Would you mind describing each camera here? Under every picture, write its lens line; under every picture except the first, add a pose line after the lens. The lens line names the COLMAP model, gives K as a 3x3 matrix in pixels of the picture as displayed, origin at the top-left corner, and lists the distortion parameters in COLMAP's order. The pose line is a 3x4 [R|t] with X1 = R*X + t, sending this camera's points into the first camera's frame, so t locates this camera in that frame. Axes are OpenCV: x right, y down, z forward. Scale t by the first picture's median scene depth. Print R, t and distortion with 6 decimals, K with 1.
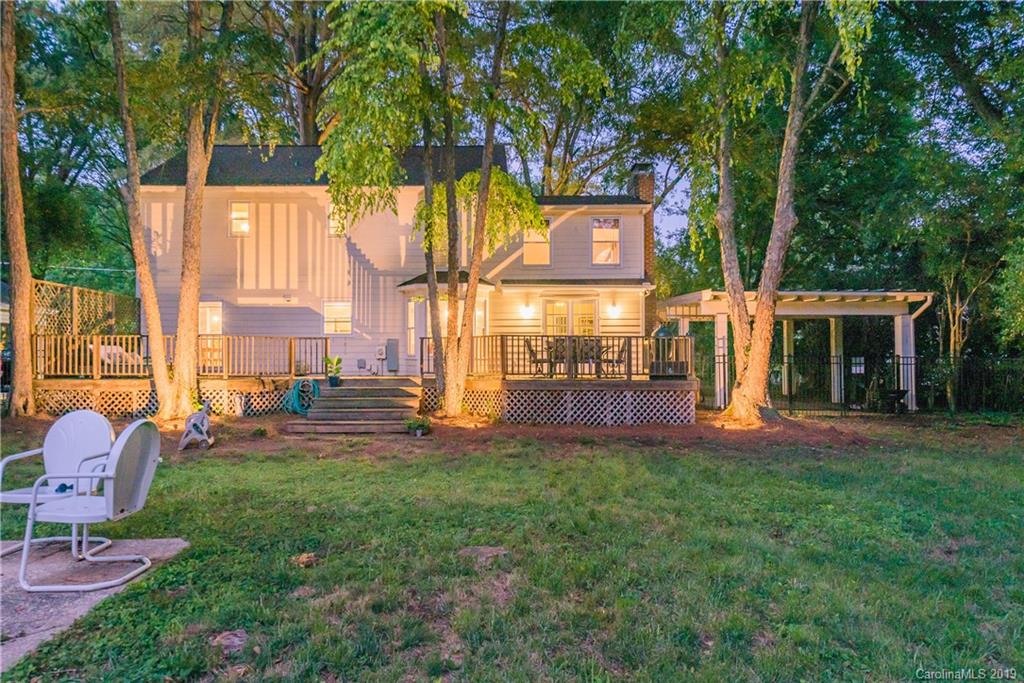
lens RADIAL K [[900.5, 0, 512.0], [0, 900.5, 341.5], [0, 0, 1]] dist [0.057141, -0.000326]
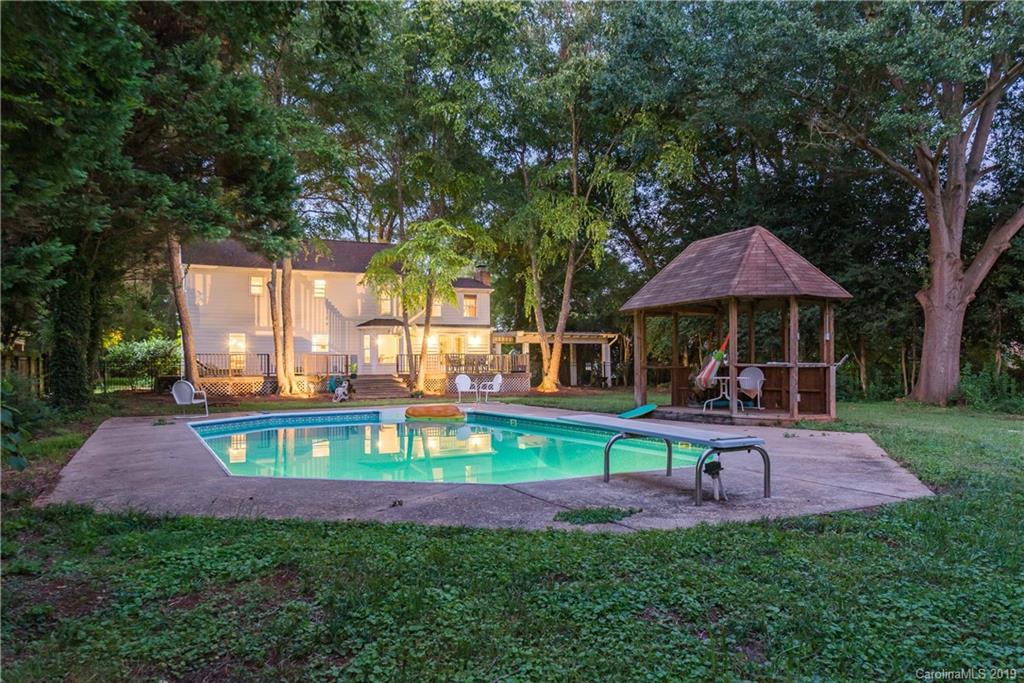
lens RADIAL K [[900.5, 0, 512.0], [0, 900.5, 341.5], [0, 0, 1]] dist [0.057141, -0.000326]
pose [[0.944884, 0.001122, 0.327403, -0.500724], [0.001973, 0.999956, -0.009120, -0.014423], [-0.327399, 0.009263, 0.944841, -0.991315]]
